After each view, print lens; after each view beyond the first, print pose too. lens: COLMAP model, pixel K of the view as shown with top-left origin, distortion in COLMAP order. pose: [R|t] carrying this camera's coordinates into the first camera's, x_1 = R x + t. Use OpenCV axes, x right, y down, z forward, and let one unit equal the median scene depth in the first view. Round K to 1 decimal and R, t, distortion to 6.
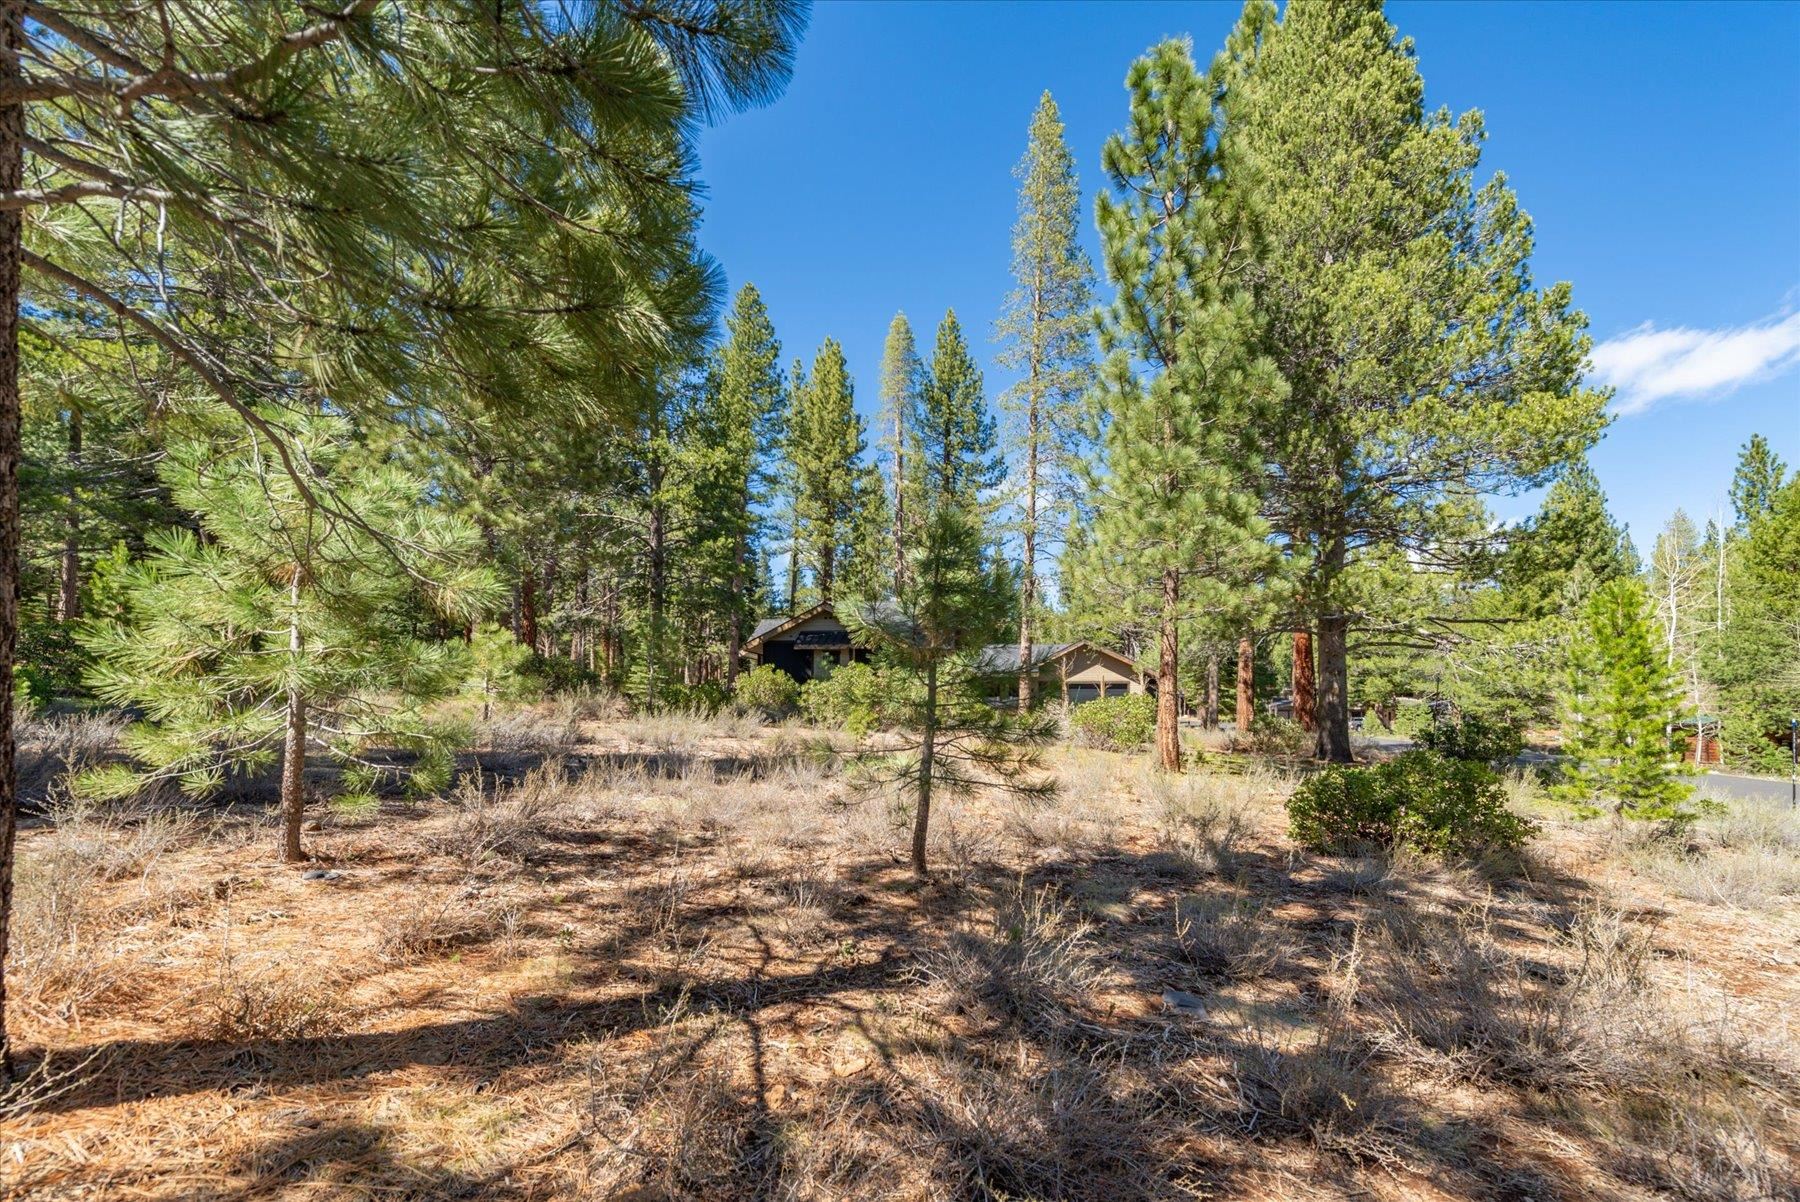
lens RADIAL K [[778.2, 0, 900.0], [0, 778.2, 601.0], [0, 0, 1]] dist [0.000099, 0.000061]
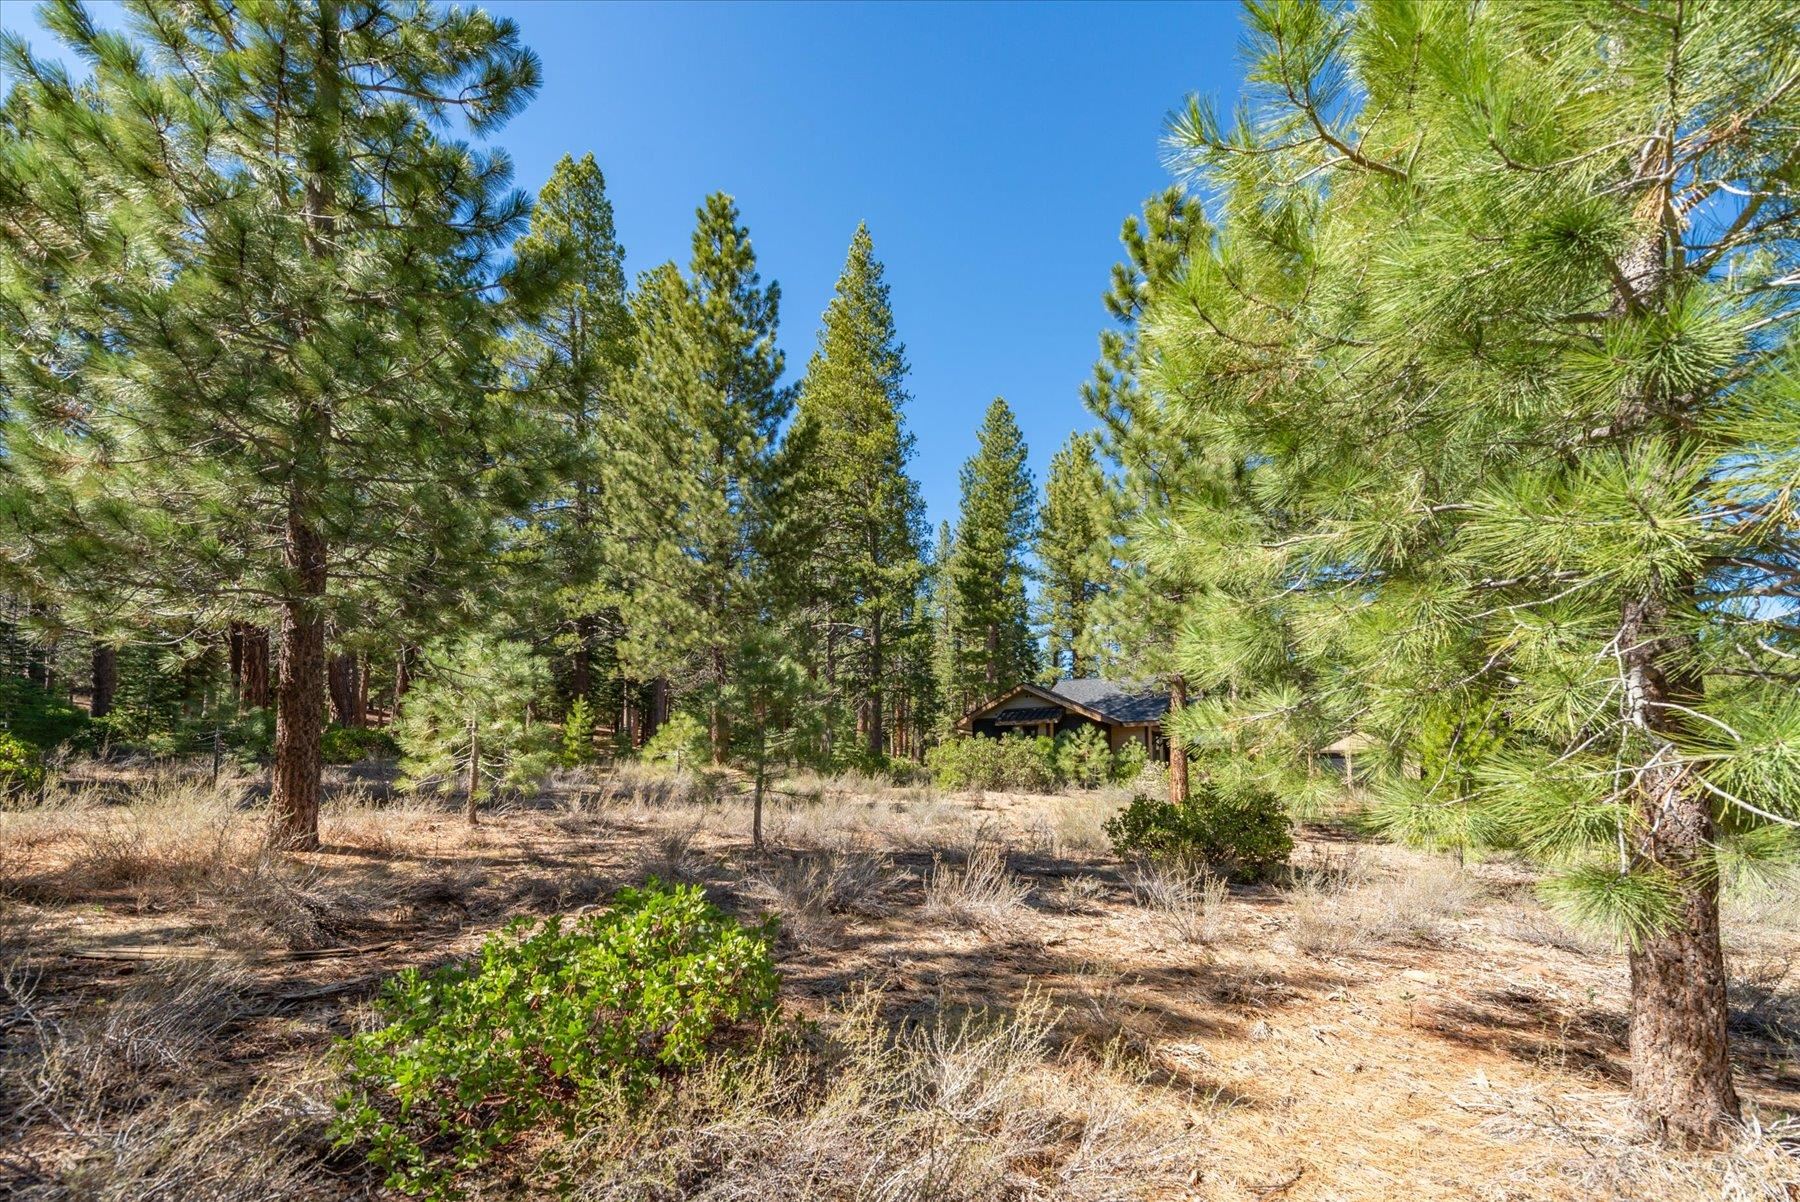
lens RADIAL K [[778.2, 0, 900.0], [0, 778.2, 601.0], [0, 0, 1]] dist [0.000099, 0.000061]
pose [[0.902354, -0.093599, -0.420709, 0.277127], [0.050678, 0.992405, -0.112092, 0.001492], [0.428005, 0.079826, 0.900244, -0.108912]]
